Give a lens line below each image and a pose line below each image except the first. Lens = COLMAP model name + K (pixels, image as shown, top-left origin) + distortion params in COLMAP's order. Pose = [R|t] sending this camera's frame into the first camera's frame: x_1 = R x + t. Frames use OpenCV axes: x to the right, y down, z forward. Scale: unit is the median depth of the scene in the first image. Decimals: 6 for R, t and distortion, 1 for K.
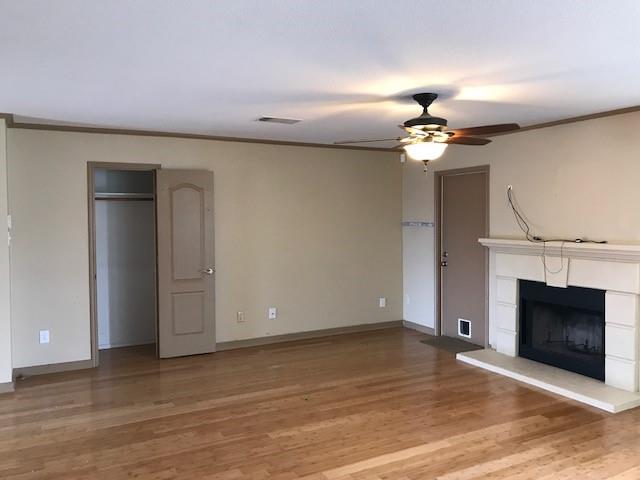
lens RADIAL K [[533.0, 0, 320.2], [0, 533.0, 237.5], [0, 0, 1]] dist [0.006612, 0.003297]
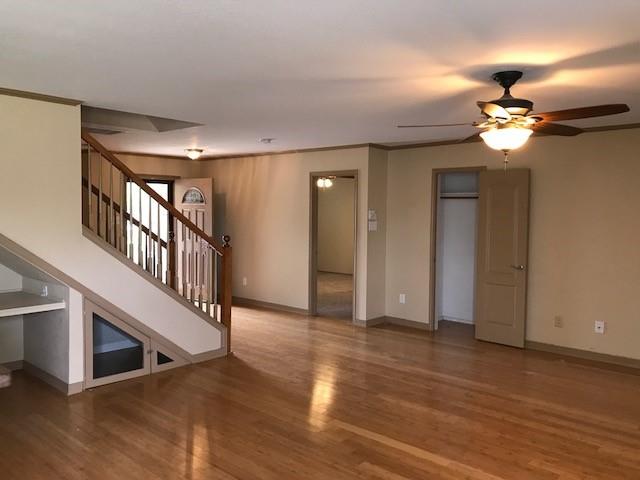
lens RADIAL K [[533.0, 0, 320.2], [0, 533.0, 237.5], [0, 0, 1]] dist [0.006612, 0.003297]
pose [[0.341452, 0.061588, -0.937879, 0.839521], [-0.060535, 0.997220, 0.043446, -0.020308], [0.937948, 0.041940, 0.344231, 0.396955]]
